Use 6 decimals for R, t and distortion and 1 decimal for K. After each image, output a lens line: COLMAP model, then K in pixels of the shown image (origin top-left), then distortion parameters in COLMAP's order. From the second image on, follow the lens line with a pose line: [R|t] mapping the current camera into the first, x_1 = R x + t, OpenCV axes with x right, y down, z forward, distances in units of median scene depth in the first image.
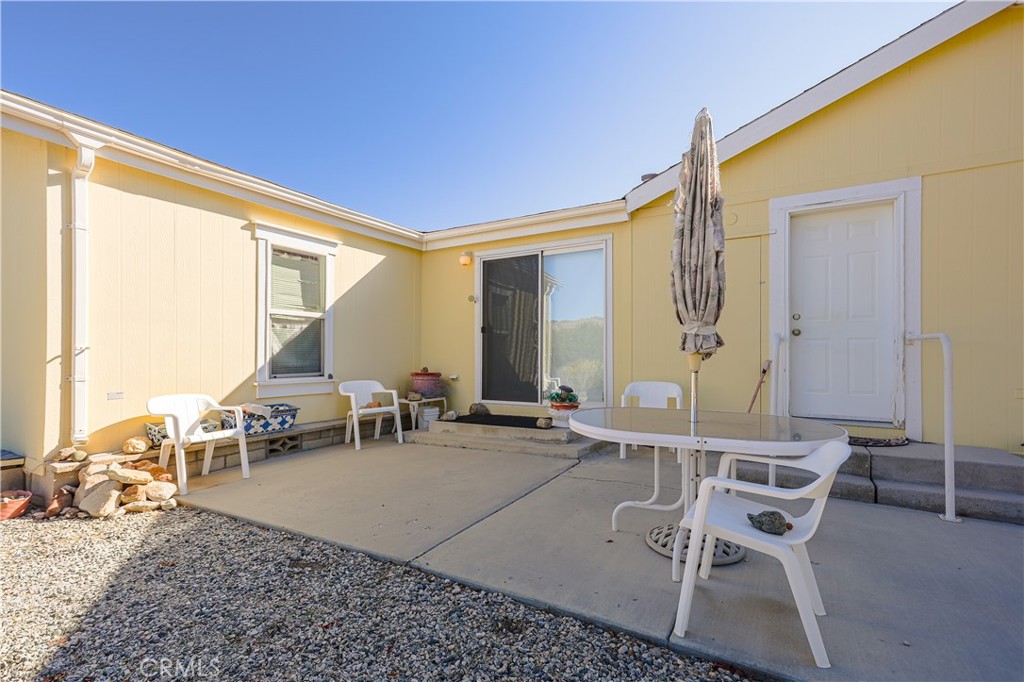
lens RADIAL K [[501.4, 0, 513.3], [0, 501.4, 359.0], [0, 0, 1]] dist [0.024658, 0.000362]
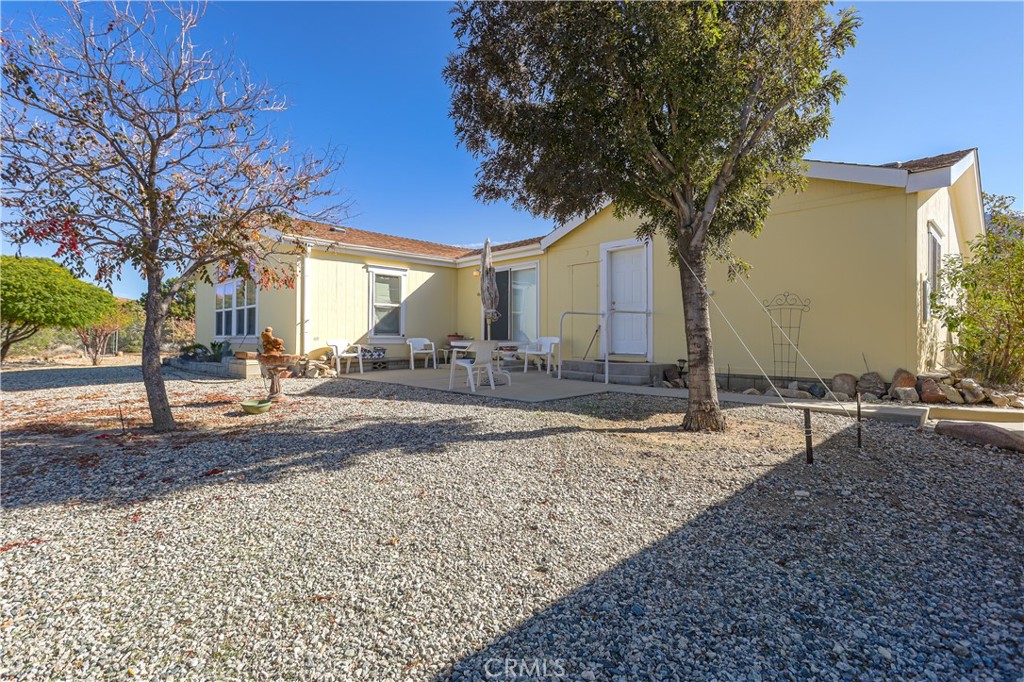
lens RADIAL K [[509.9, 0, 512.0], [0, 509.9, 341.0], [0, 0, 1]] dist [0.023432, 0.000278]
pose [[0.966475, 0.001281, -0.256759, 0.662643], [-0.002709, 0.999983, -0.005207, 0.074419], [0.256748, 0.005727, 0.966461, -0.984820]]
